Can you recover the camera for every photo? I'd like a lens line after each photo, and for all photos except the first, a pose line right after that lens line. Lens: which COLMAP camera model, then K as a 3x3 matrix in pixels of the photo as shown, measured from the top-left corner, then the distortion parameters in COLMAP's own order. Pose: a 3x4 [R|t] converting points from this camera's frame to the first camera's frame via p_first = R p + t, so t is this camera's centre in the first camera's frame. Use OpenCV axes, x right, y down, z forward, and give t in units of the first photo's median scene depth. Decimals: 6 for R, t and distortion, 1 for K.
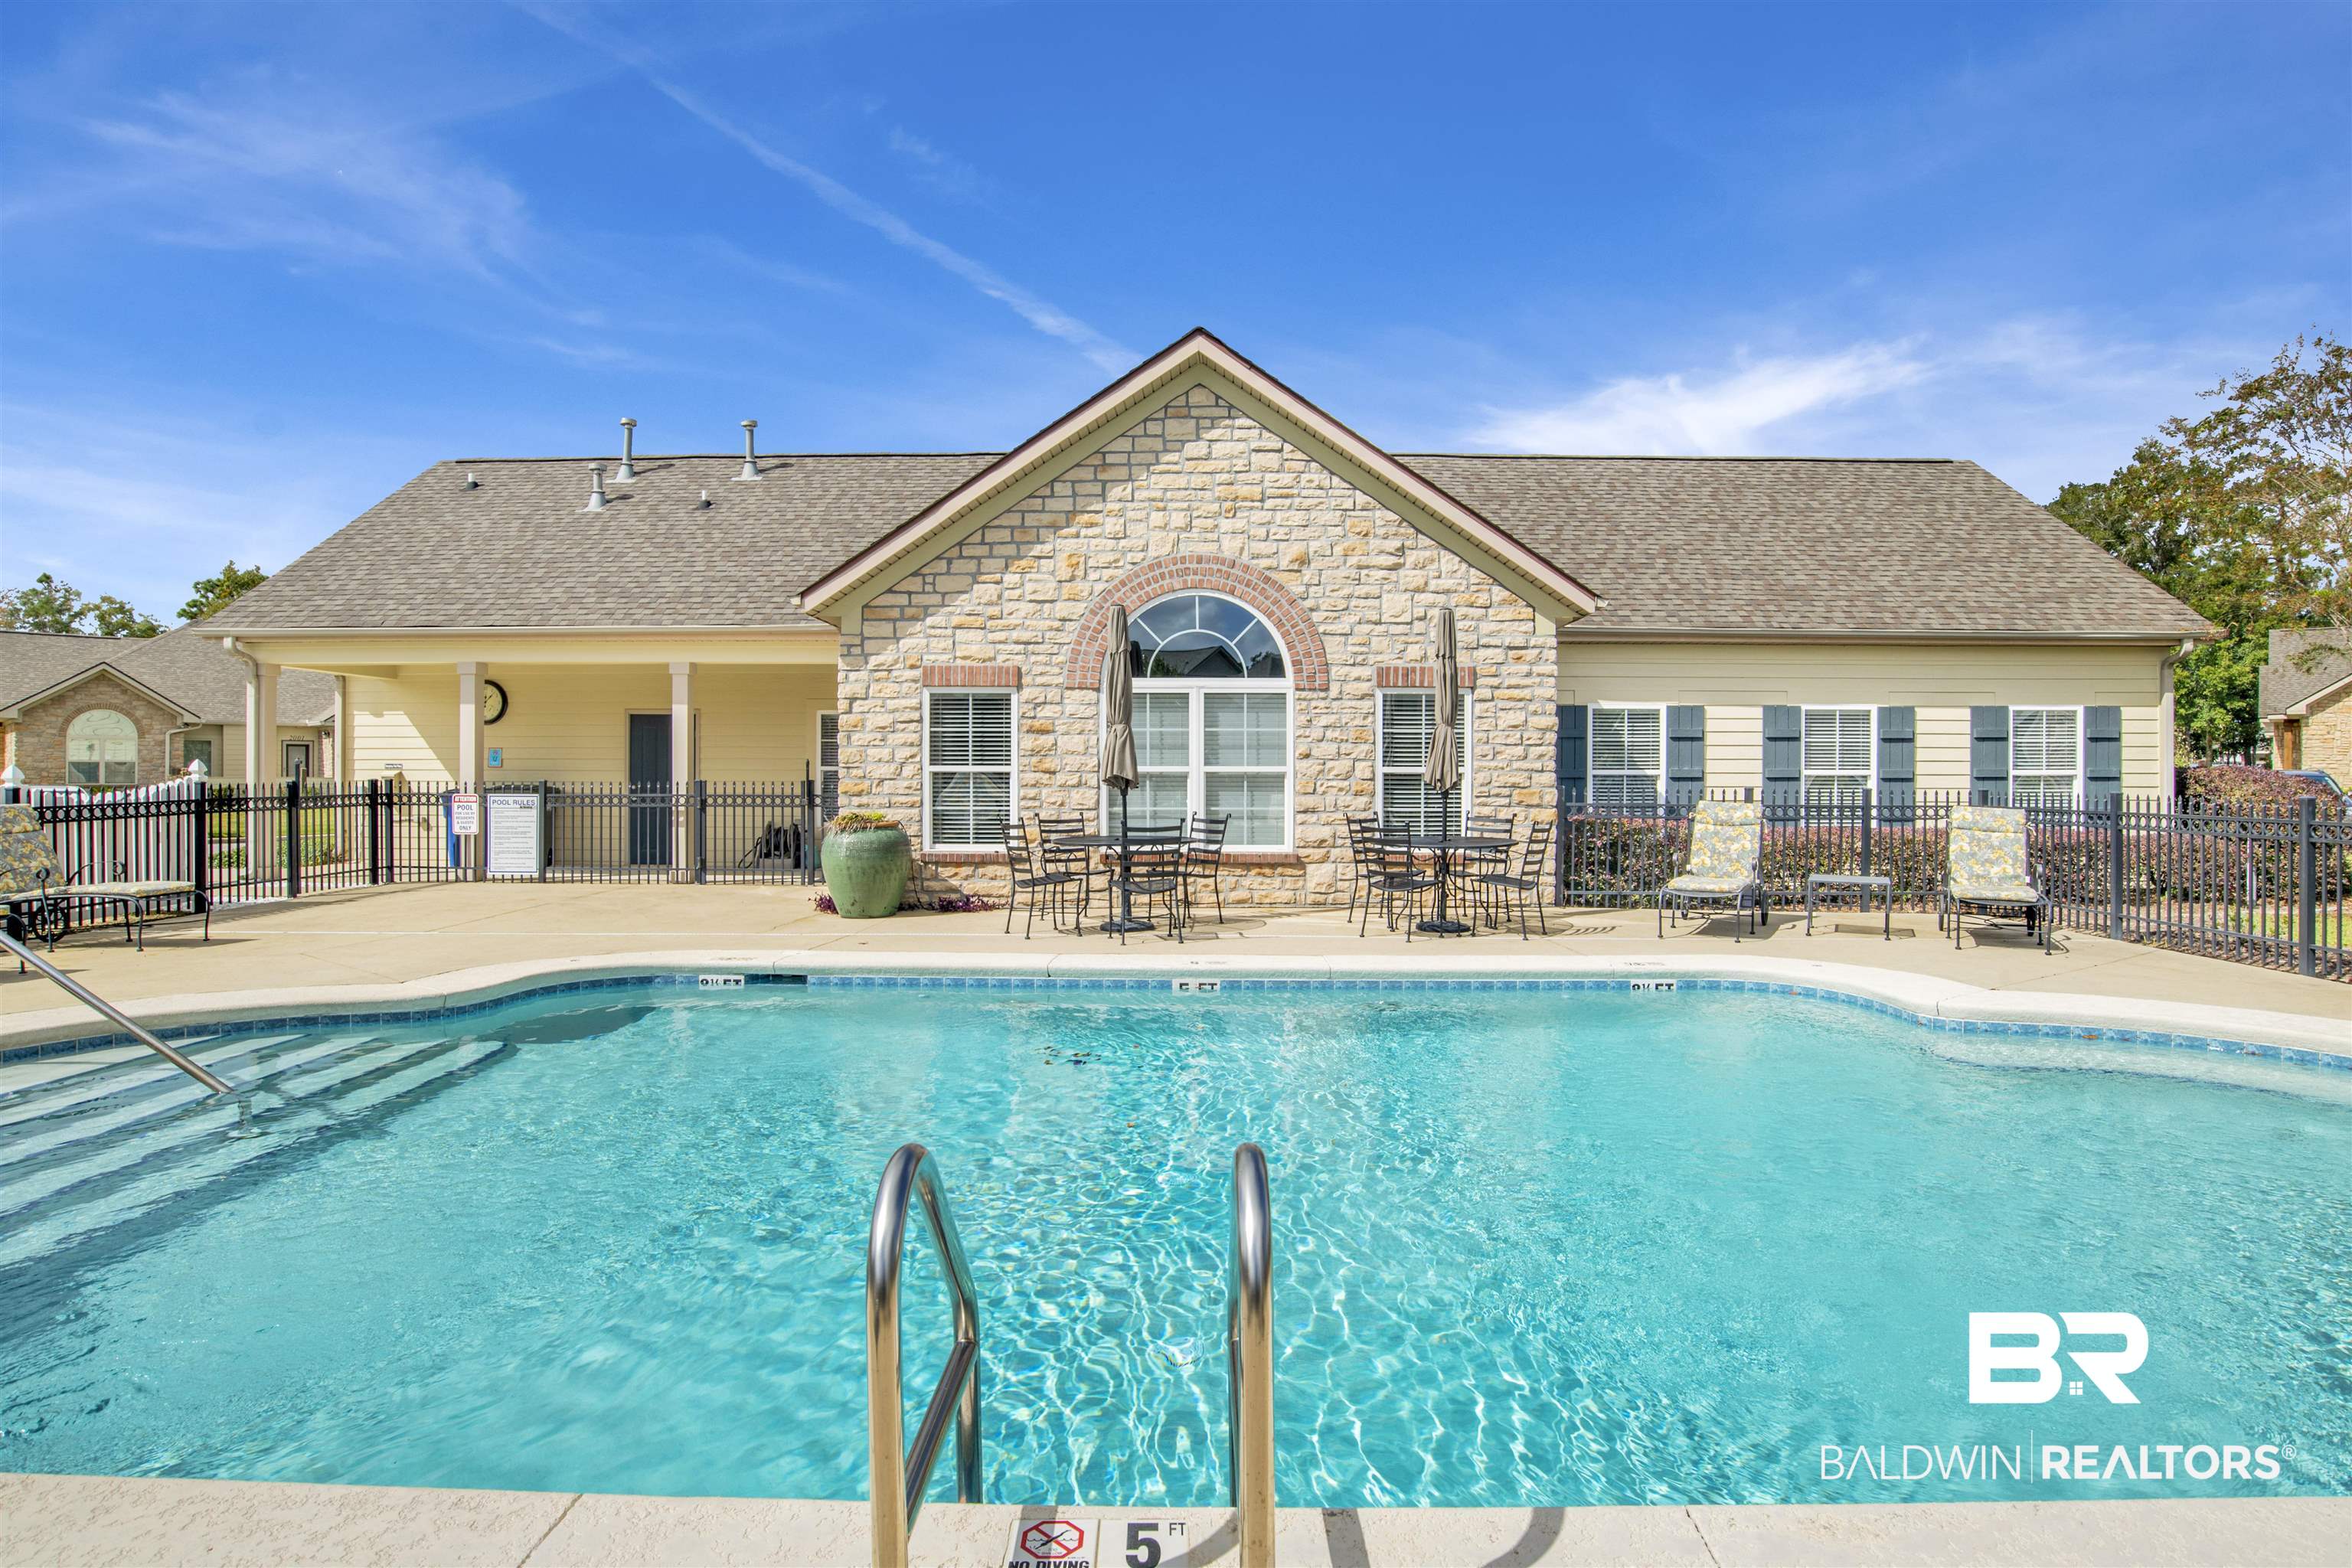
lens RADIAL K [[1231.6, 0, 1174.5], [0, 1231.6, 781.9], [0, 0, 1]] dist [-0.055610, 0.012874]
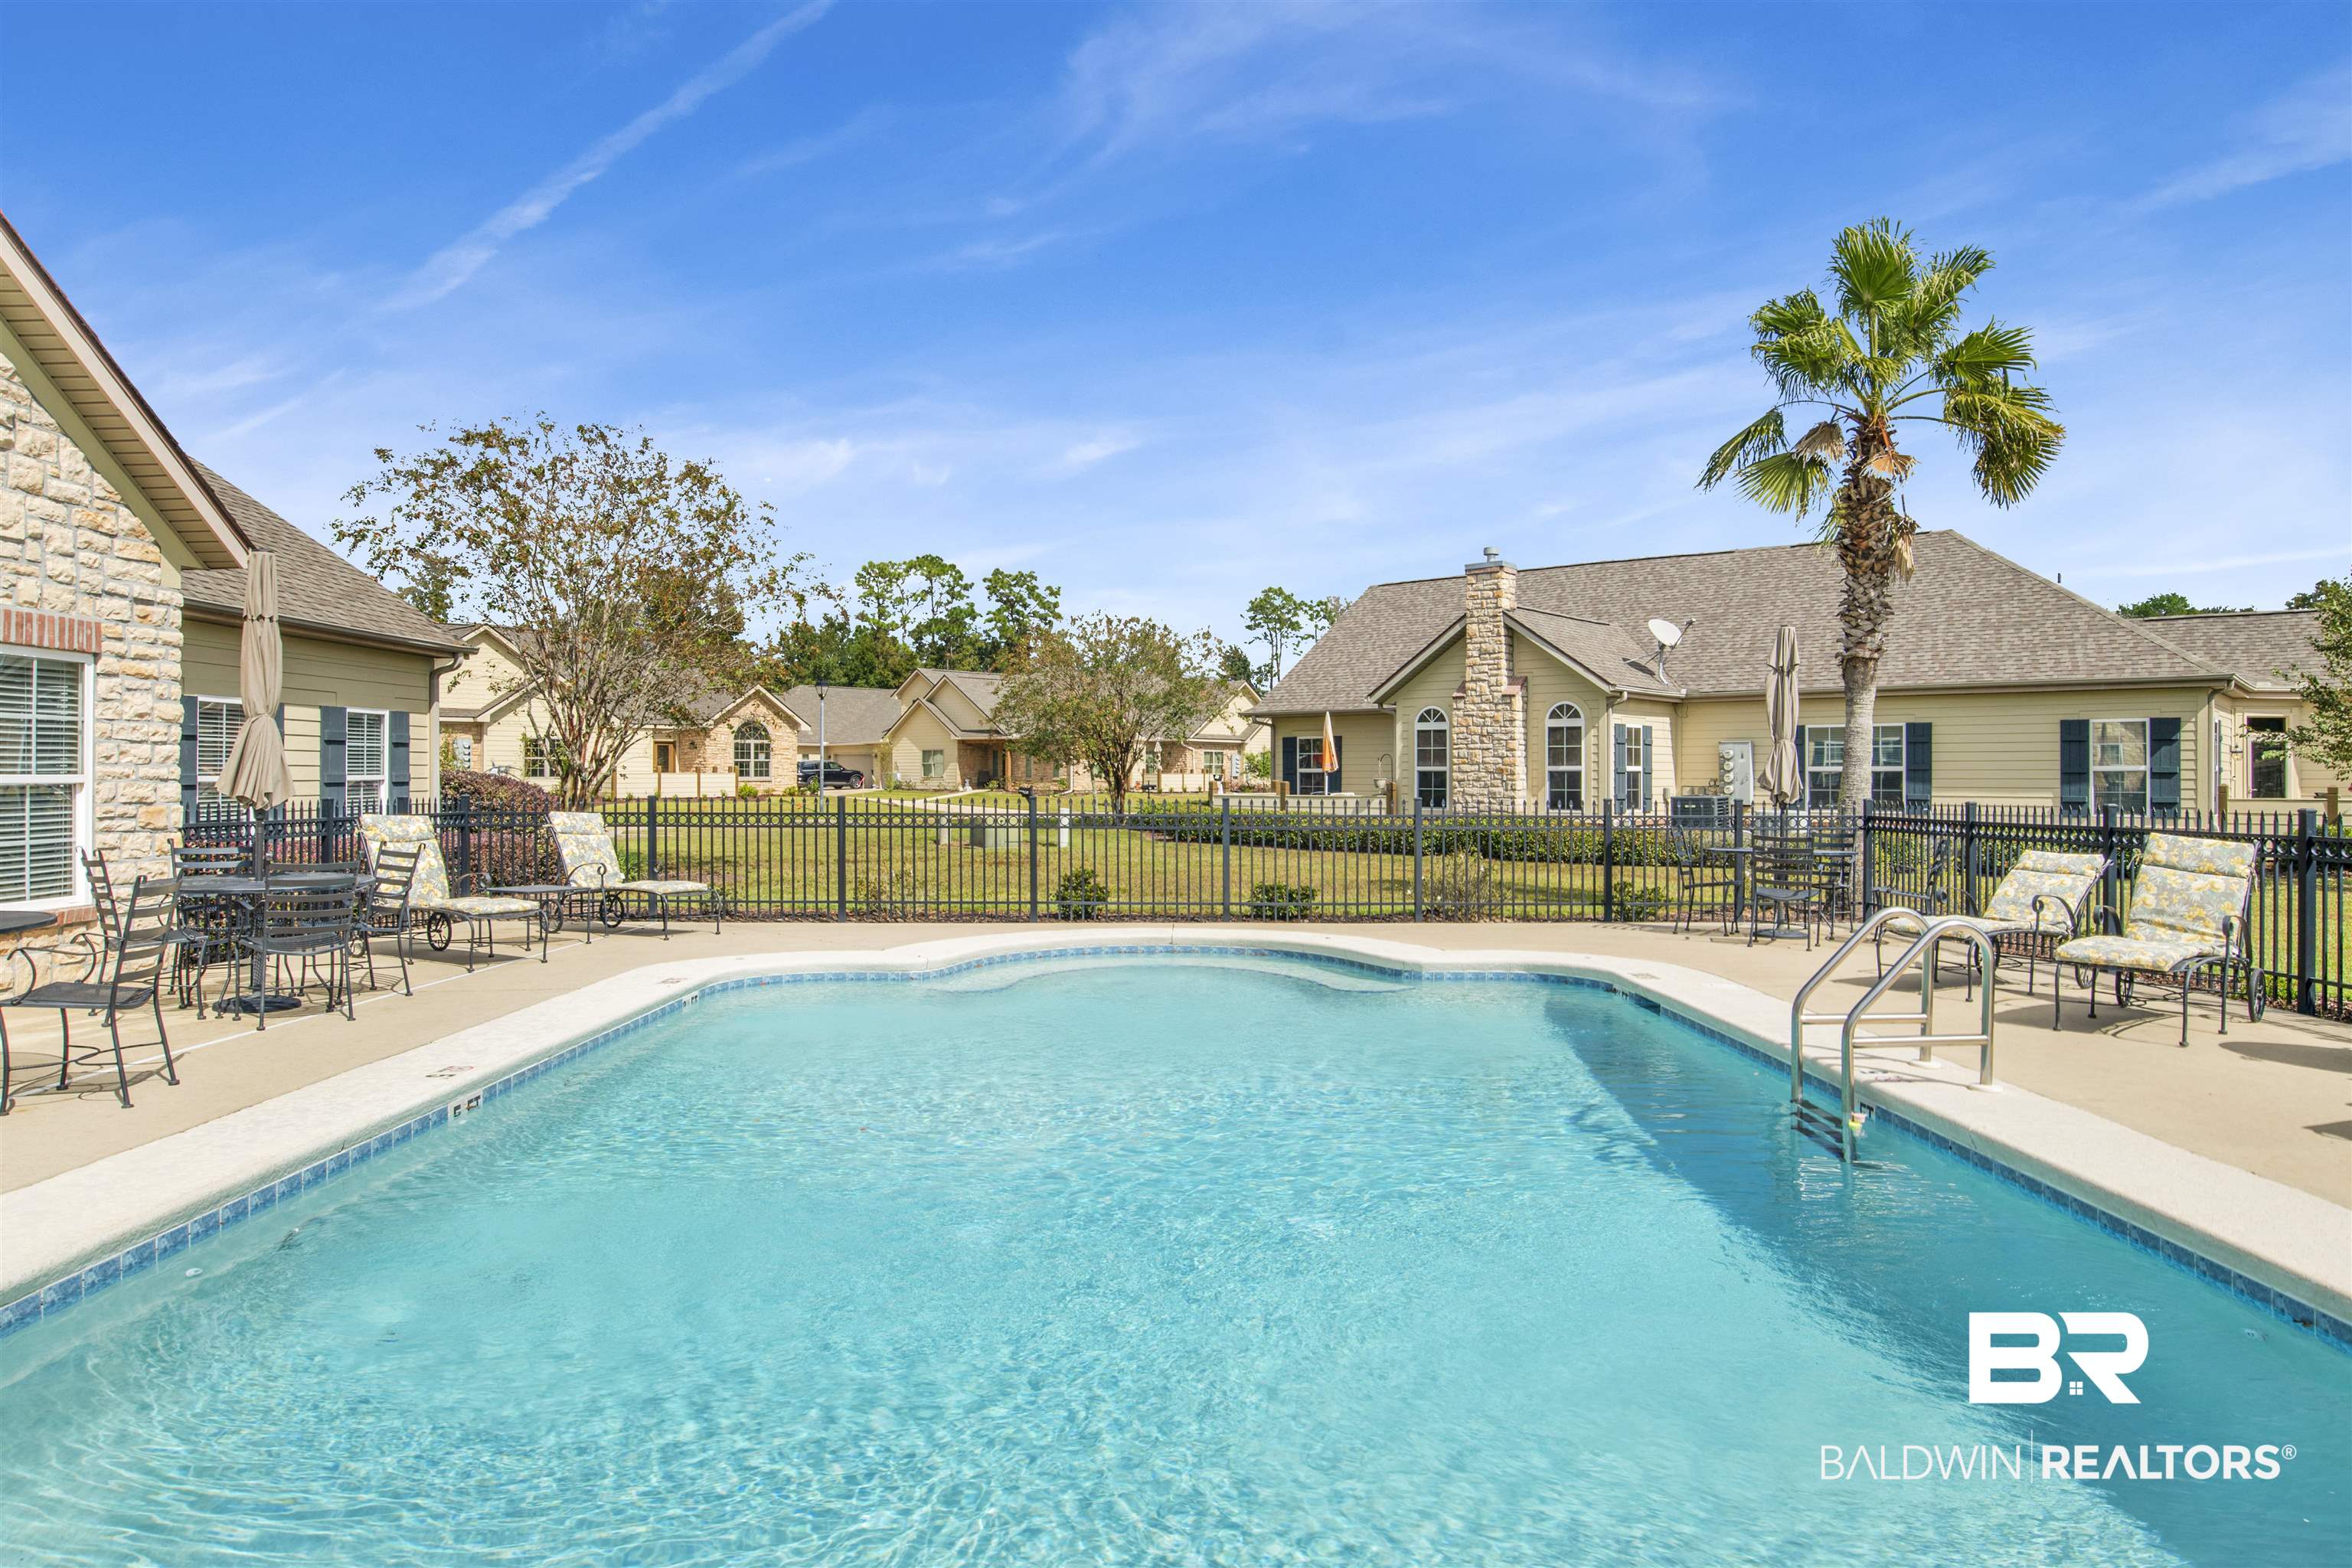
lens RADIAL K [[1500.3, 0, 1174.2], [0, 1500.3, 783.7], [0, 0, 1]] dist [0.001135, 0.001011]
pose [[0.003915, -0.007473, 0.999964, -0.563820], [0.006622, 0.999950, 0.007447, -0.009315], [-0.999970, 0.006592, 0.003965, 0.416604]]
